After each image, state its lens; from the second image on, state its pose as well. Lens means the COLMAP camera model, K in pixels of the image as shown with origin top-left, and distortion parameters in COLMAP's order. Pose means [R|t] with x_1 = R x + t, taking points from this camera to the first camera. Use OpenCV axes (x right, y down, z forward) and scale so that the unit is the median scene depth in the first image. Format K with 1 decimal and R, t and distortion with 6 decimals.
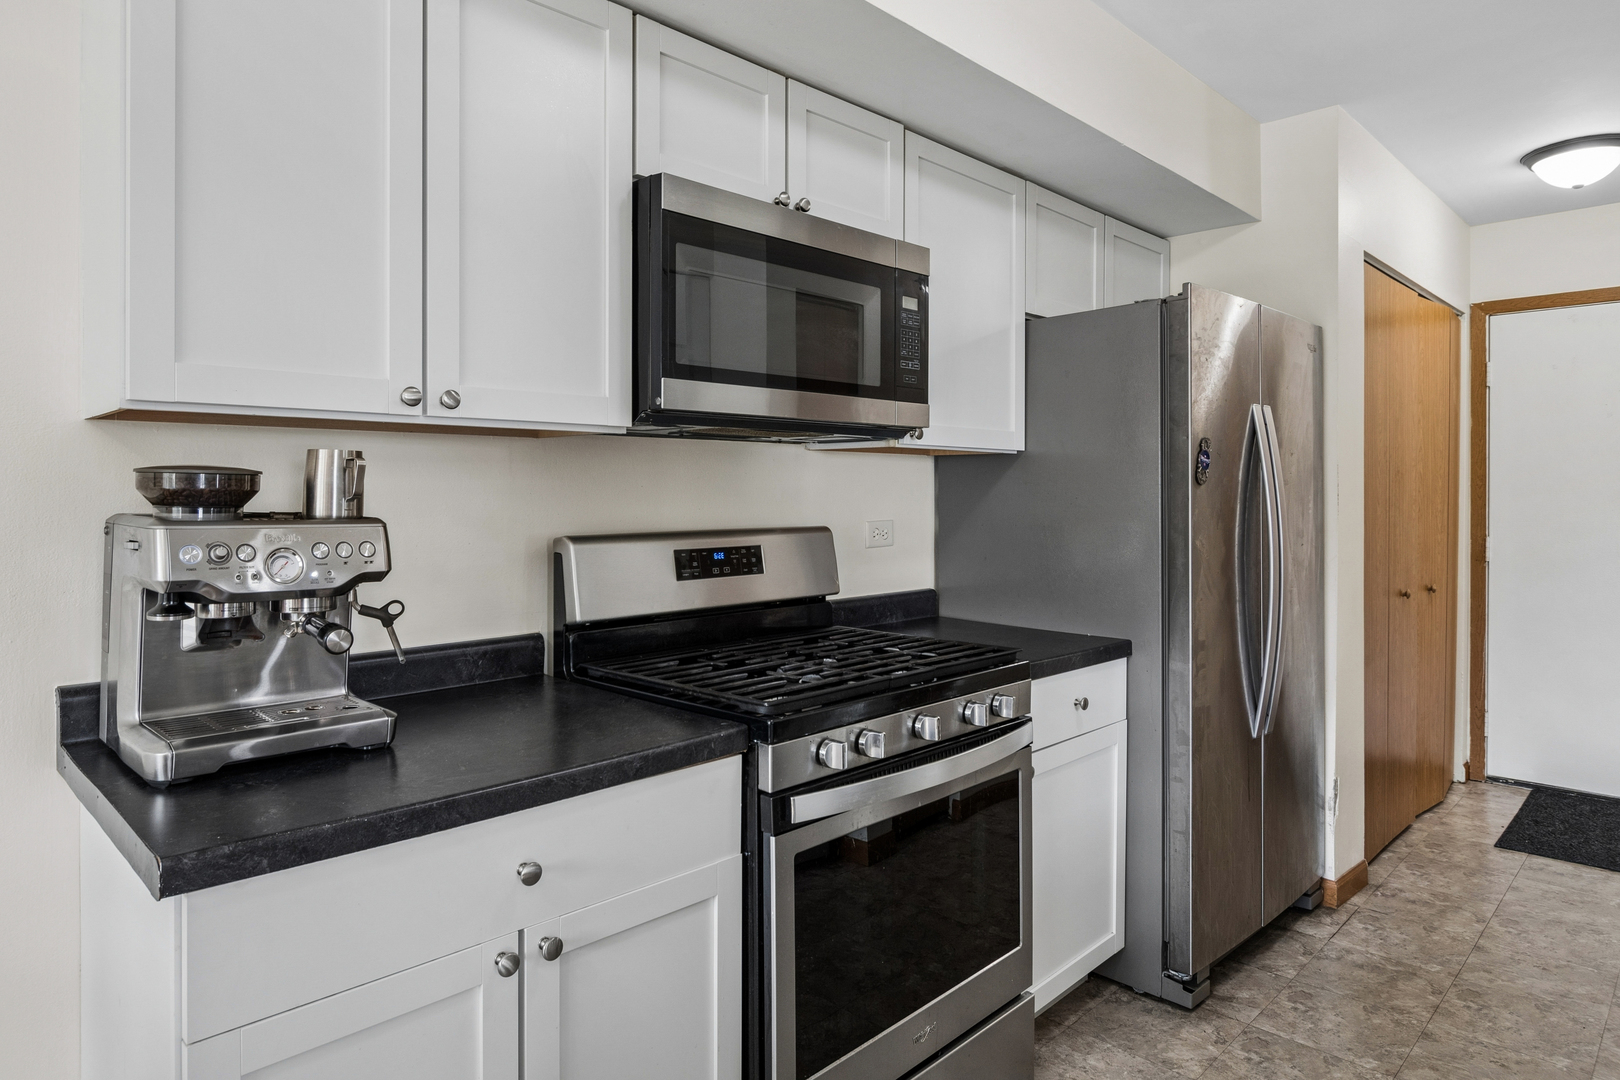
lens RADIAL K [[964.5, 0, 809.5], [0, 964.5, 501.2], [0, 0, 1]] dist [-0.016573, -0.000738]
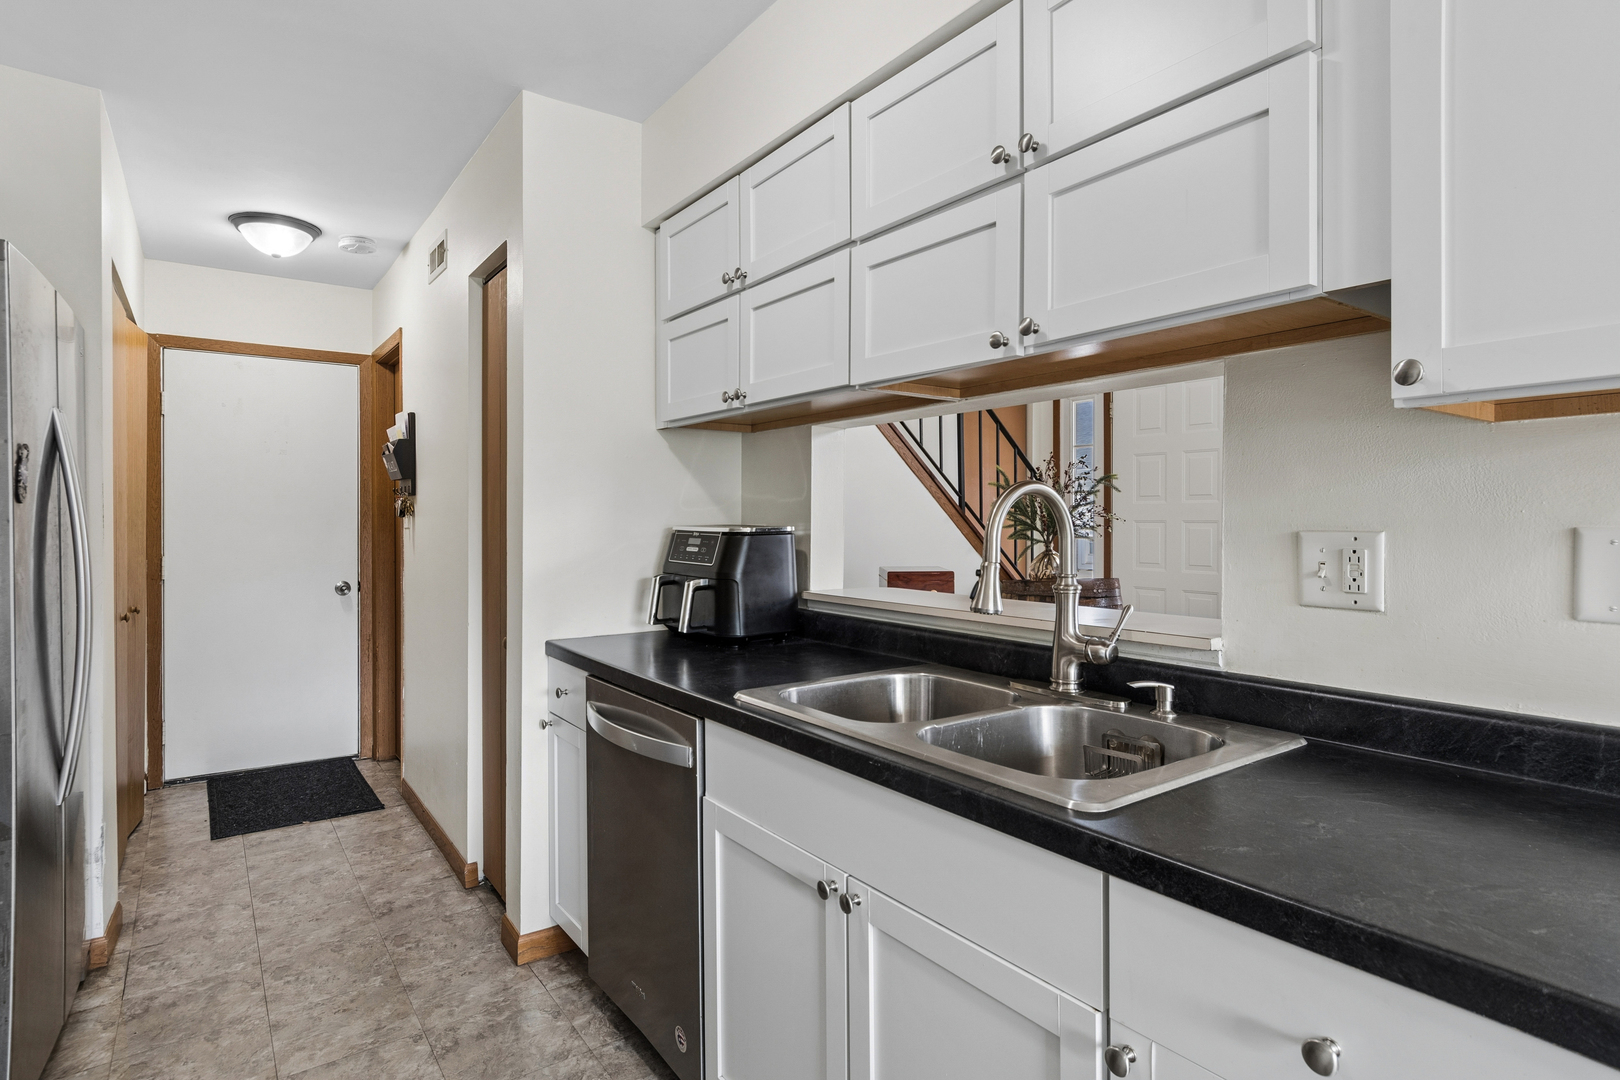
lens RADIAL K [[846.3, 0, 805.6], [0, 846.3, 520.4], [0, 0, 1]] dist [0.000625, 0.000708]
pose [[0.175102, -0.001094, 0.984550, -0.169421], [0.004434, 0.999990, 0.000323, 0.000546], [-0.984540, 0.004309, 0.175105, 0.243209]]
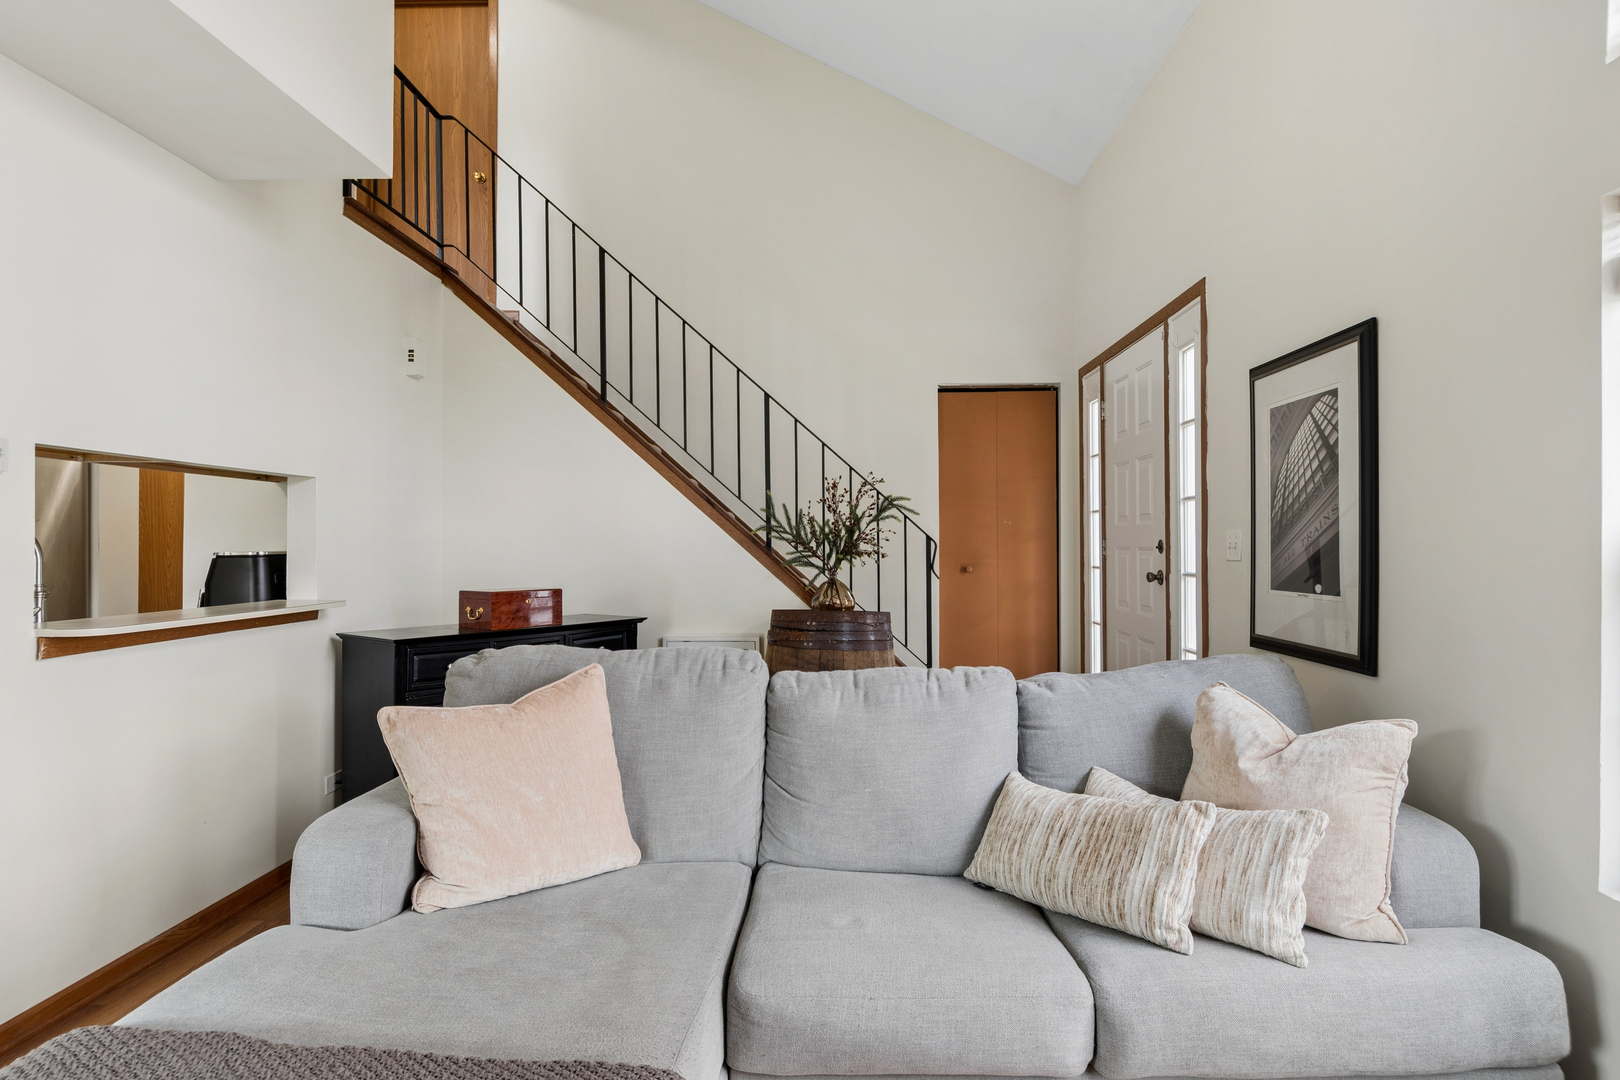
lens RADIAL K [[893.2, 0, 814.2], [0, 893.2, 524.5], [0, 0, 1]] dist [-0.001398, -0.000430]
pose [[0.729885, 0.014165, 0.683423, 0.557428], [0.000805, 0.999767, -0.021582, -0.002178], [-0.683569, 0.016302, 0.729704, -1.438807]]
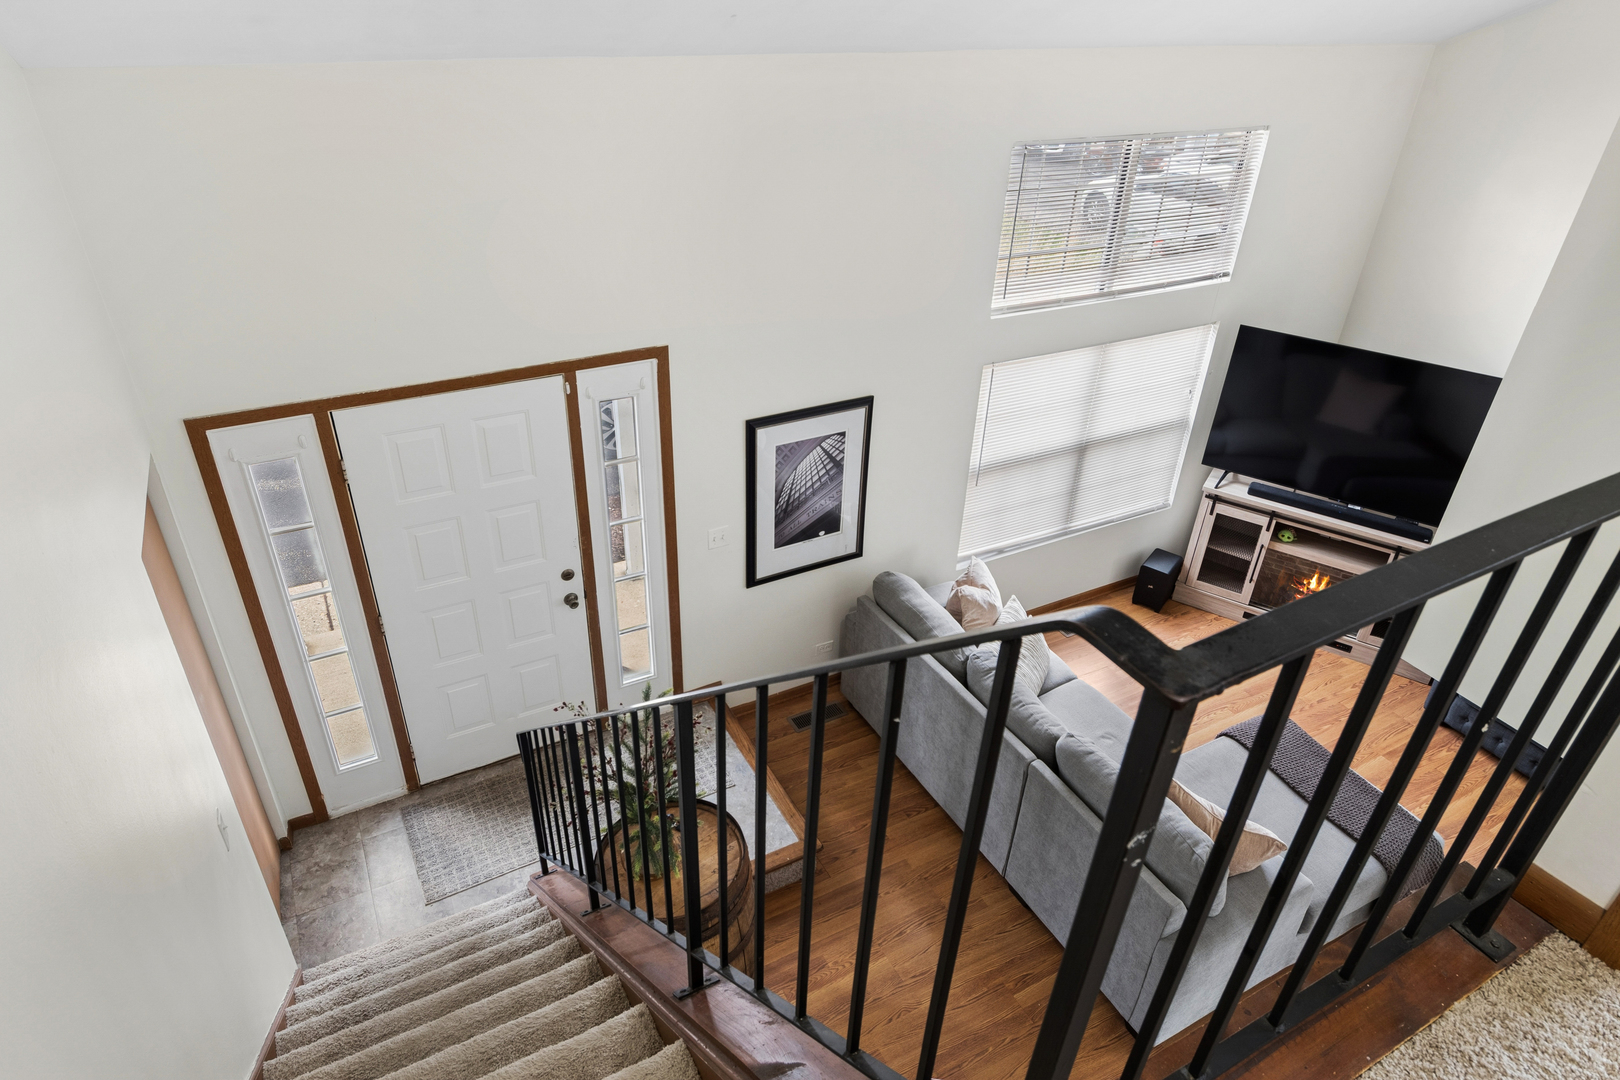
lens RADIAL K [[1001.0, 0, 810.0], [0, 1001.0, 540.0], [0, 0, 1]] dist [0.022290, -0.000312]
pose [[-0.958672, -0.178166, 0.221822, 1.413030], [-0.035622, 0.848681, 0.527704, -1.281322], [-0.282276, 0.497993, -0.819953, 1.131166]]
